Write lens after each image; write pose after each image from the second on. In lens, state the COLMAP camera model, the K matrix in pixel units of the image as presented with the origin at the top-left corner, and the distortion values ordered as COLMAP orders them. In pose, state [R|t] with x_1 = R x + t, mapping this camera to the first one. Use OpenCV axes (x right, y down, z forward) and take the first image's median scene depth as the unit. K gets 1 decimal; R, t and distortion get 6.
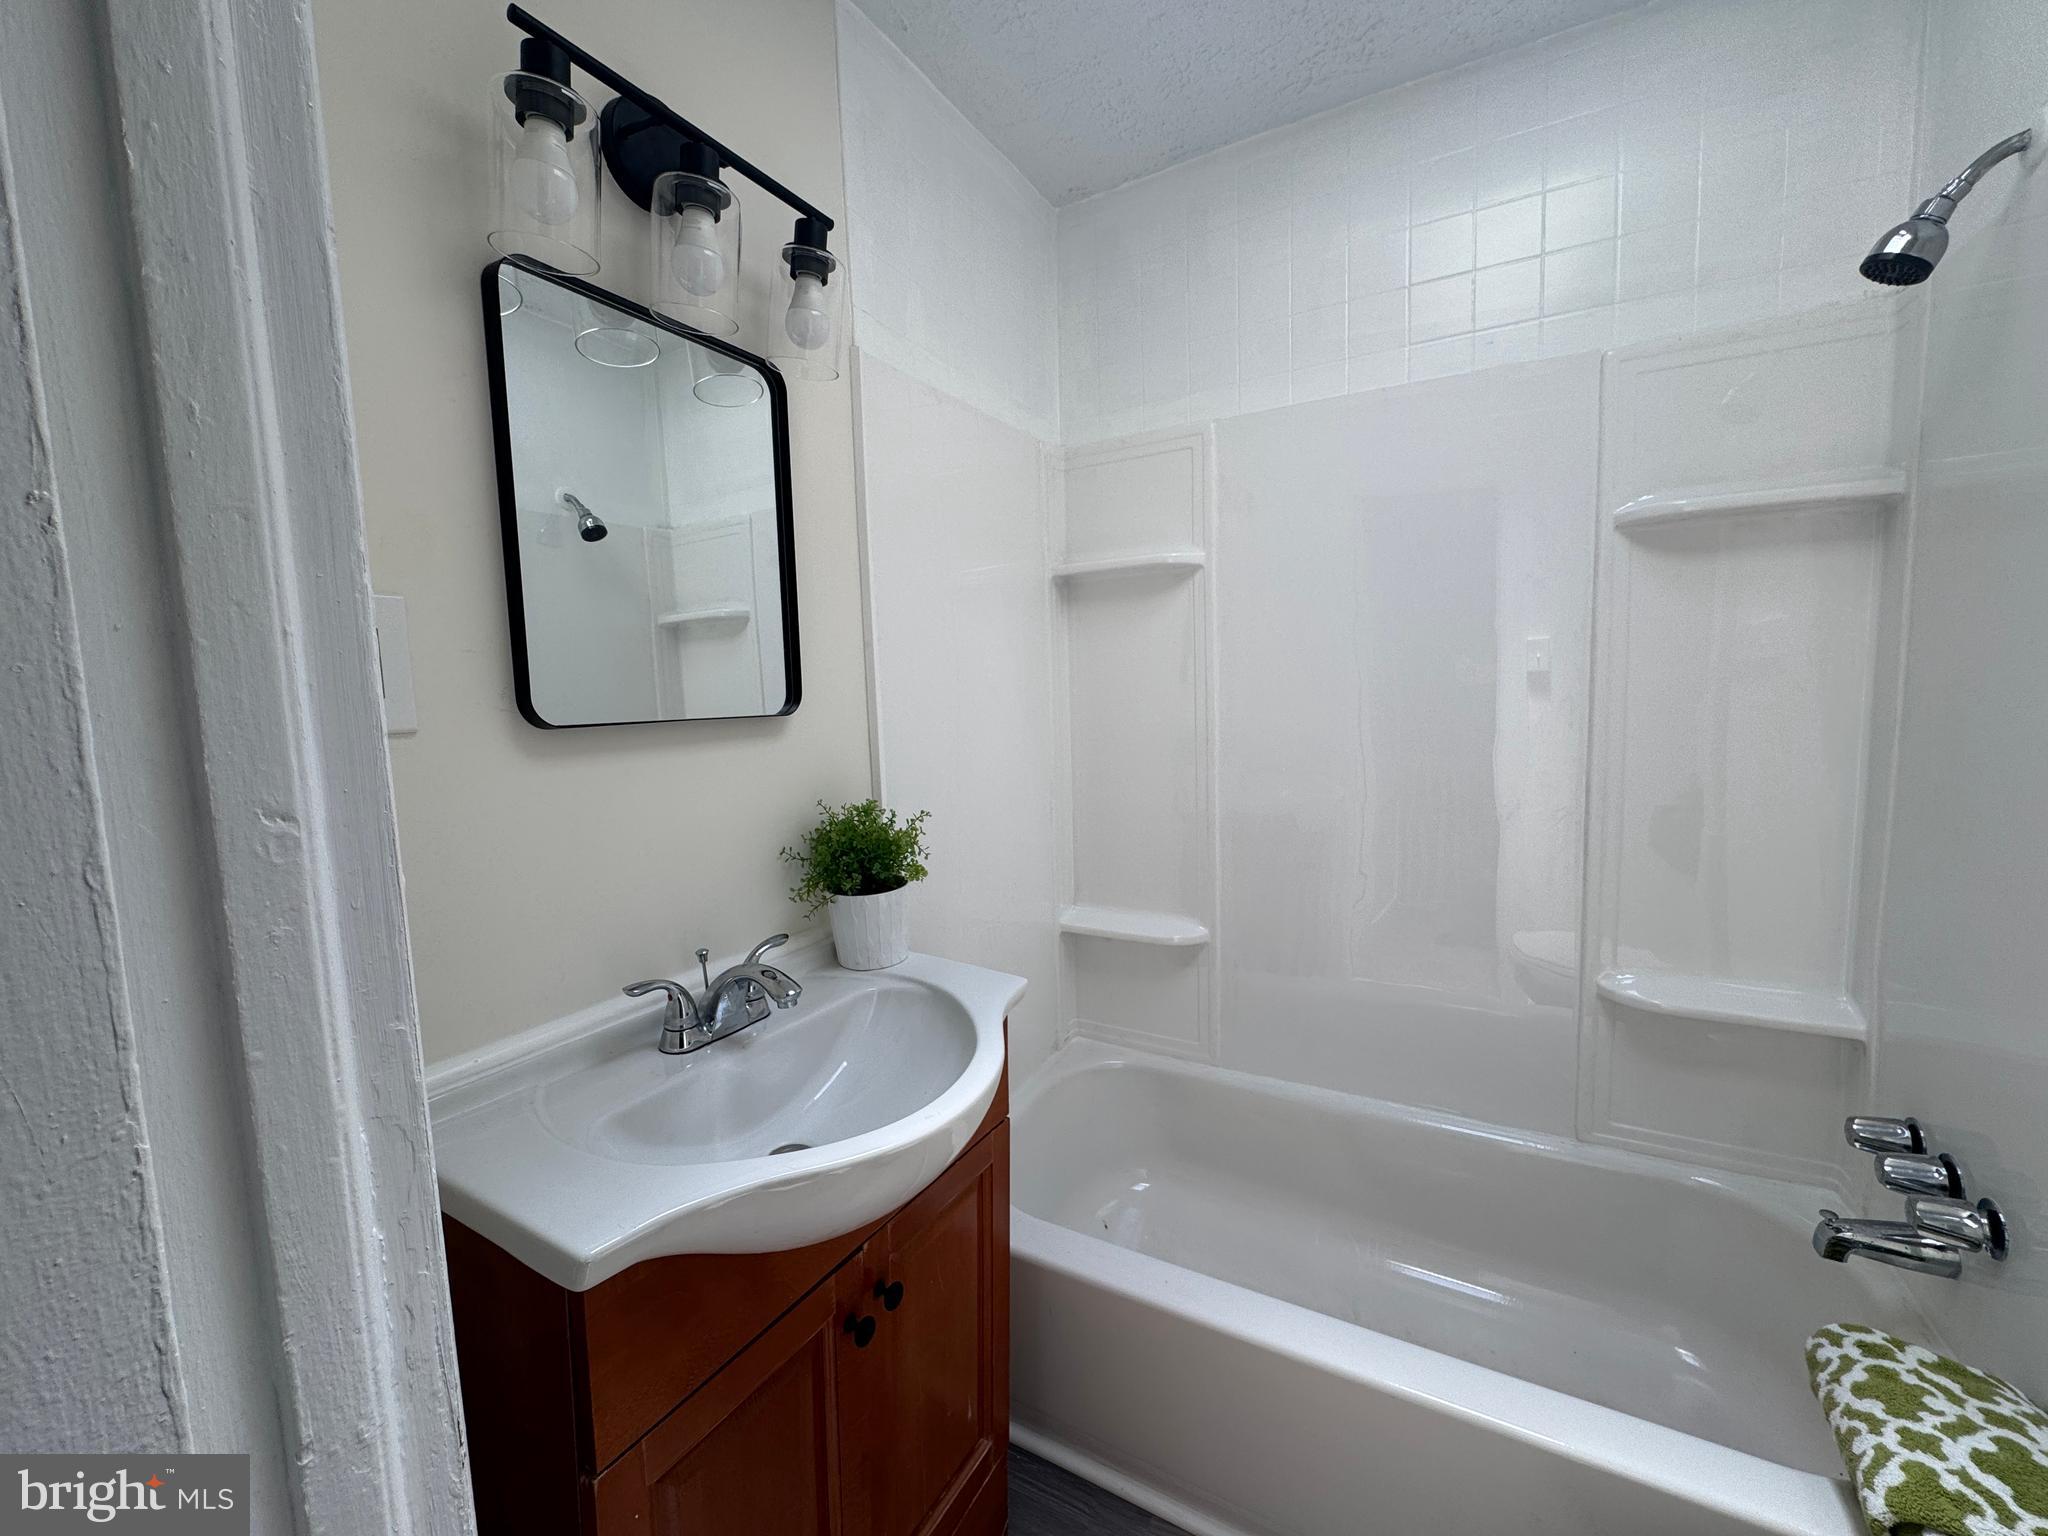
lens RADIAL K [[816.5, 0, 1024.9], [0, 816.5, 764.5], [0, 0, 1]] dist [-0.004828, 0.000608]
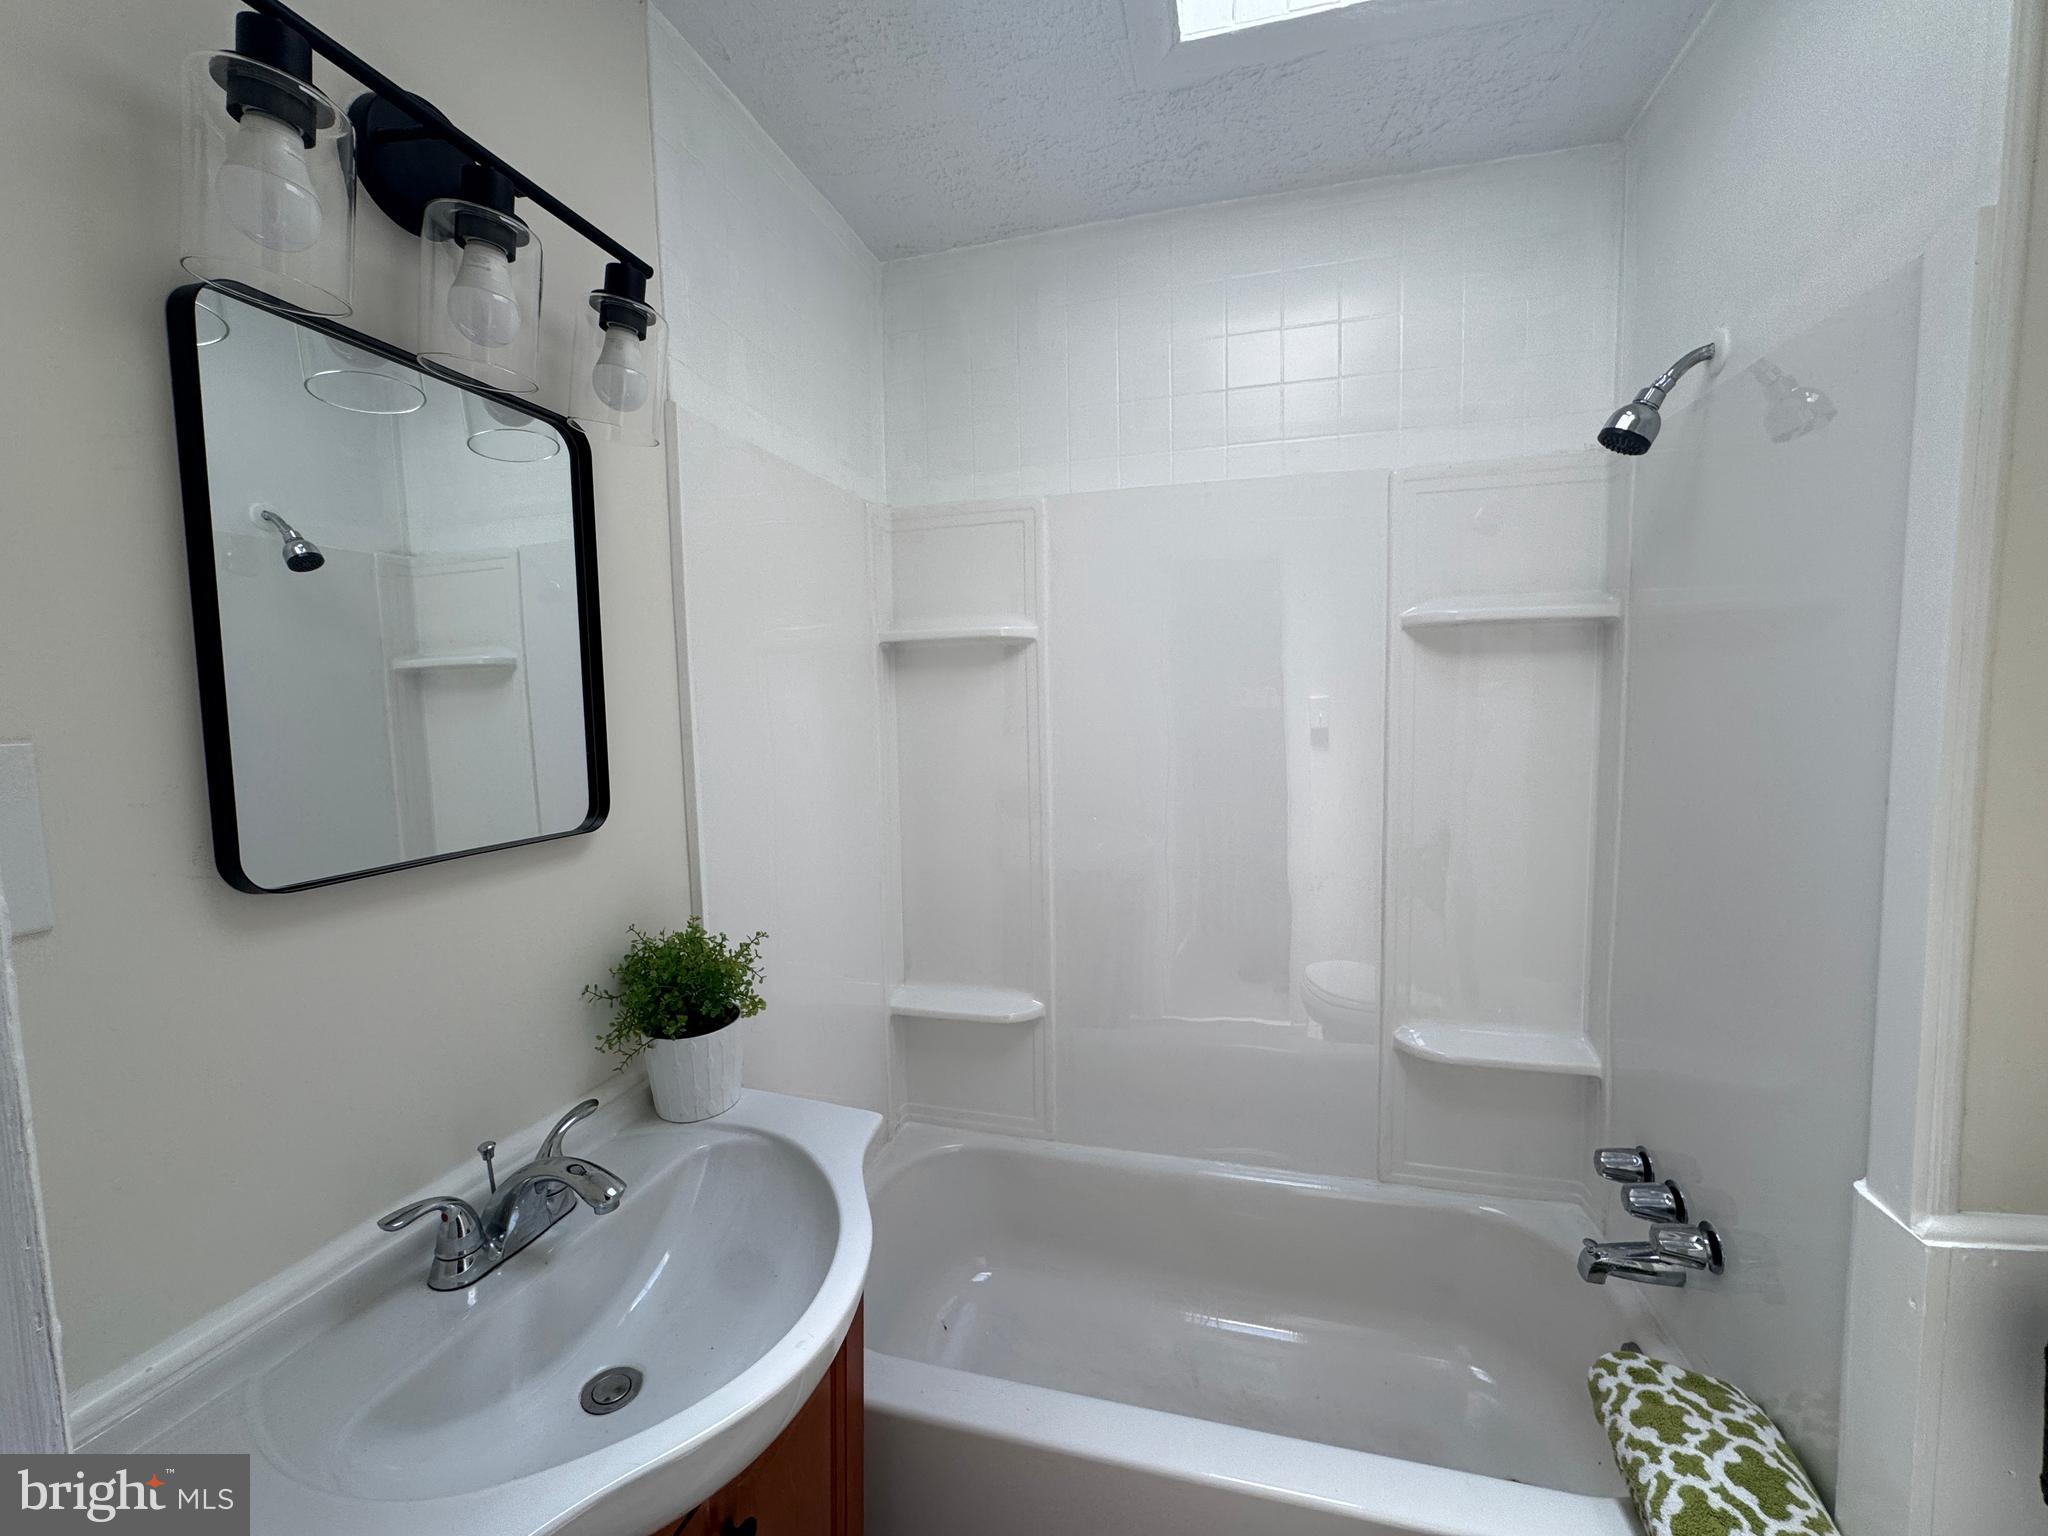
lens RADIAL K [[816.5, 0, 1024.9], [0, 816.5, 764.5], [0, 0, 1]] dist [-0.004828, 0.000608]
pose [[0.968493, -0.007035, 0.248942, -0.070936], [0.012813, 0.999685, -0.021597, -0.114203], [-0.248711, 0.024106, 0.968278, 0.069952]]
